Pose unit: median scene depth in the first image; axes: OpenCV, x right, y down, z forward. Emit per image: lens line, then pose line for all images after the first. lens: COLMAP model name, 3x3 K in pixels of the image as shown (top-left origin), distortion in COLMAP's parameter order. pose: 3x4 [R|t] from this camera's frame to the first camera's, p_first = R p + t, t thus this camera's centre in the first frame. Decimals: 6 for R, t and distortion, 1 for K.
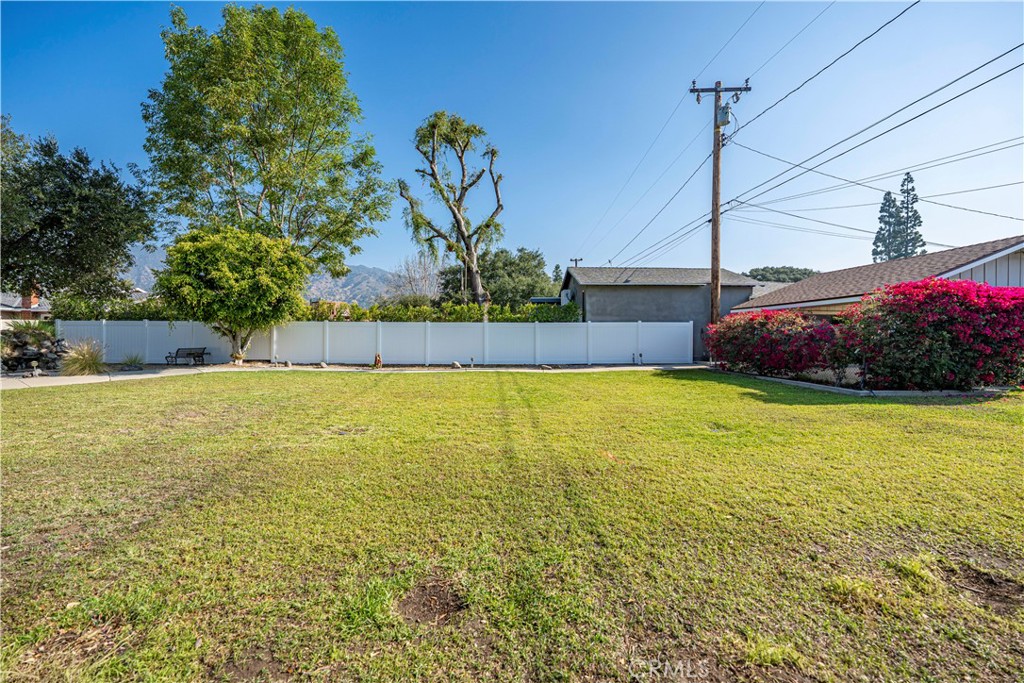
lens RADIAL K [[366.1, 0, 512.0], [0, 366.1, 341.5], [0, 0, 1]] dist [0.000040, -0.000010]
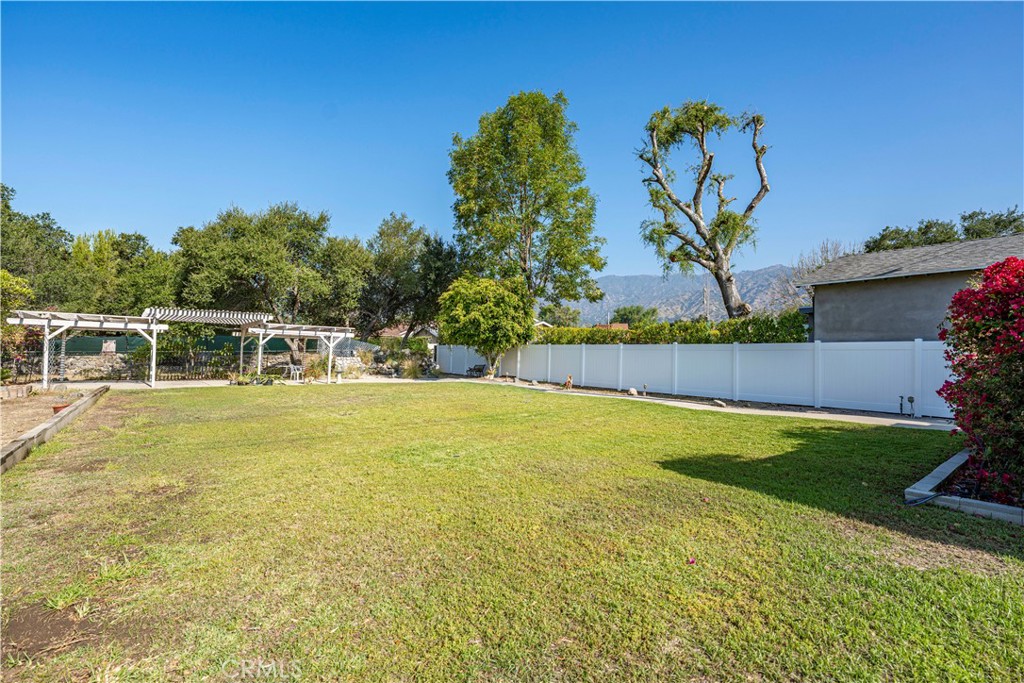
lens RADIAL K [[465.3, 0, 512.0], [0, 465.3, 341.5], [0, 0, 1]] dist [-0.002176, -0.000453]
pose [[0.596216, -0.014135, -0.802700, 0.548986], [-0.038722, 0.998175, -0.046338, 0.005602], [0.801890, 0.058710, 0.594581, 0.067981]]
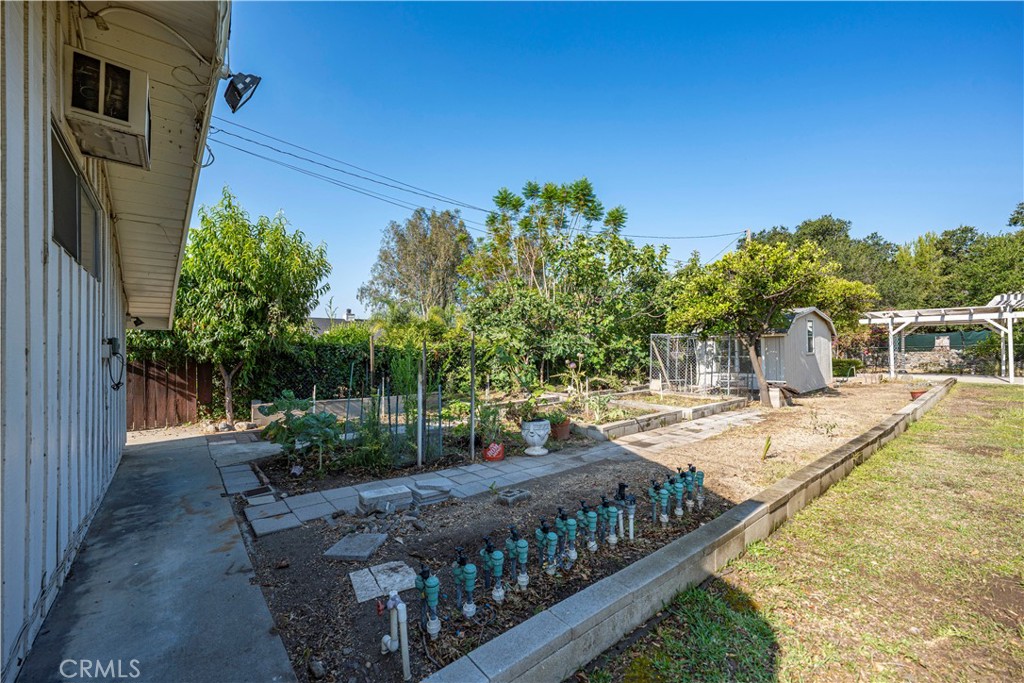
lens RADIAL K [[404.2, 0, 512.0], [0, 404.2, 341.5], [0, 0, 1]] dist [0.007335, -0.000008]
pose [[-0.767333, -0.010343, -0.641165, 0.527915], [-0.011279, 0.999933, -0.002633, 0.022028], [0.641149, 0.005211, -0.767399, 0.032889]]
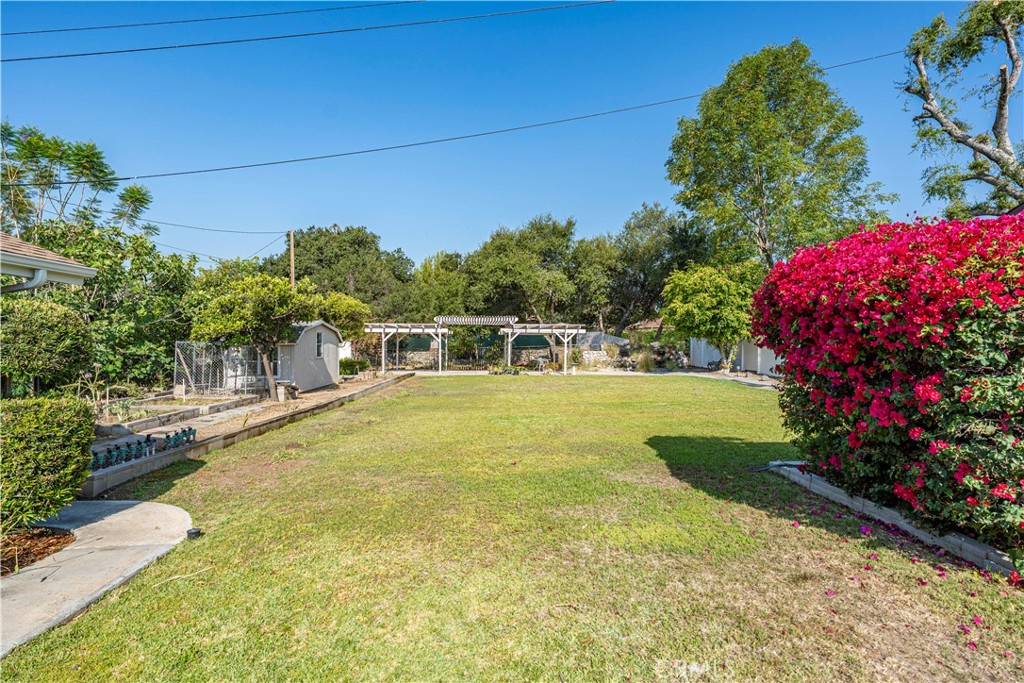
lens RADIAL K [[525.3, 0, 512.0], [0, 525.3, 341.5], [0, 0, 1]] dist [-0.003990, -0.001152]
pose [[0.012503, -0.006095, -0.999903, 0.854239], [-0.028477, 0.999574, -0.006449, -0.007047], [0.999516, 0.028555, 0.012324, 0.247718]]
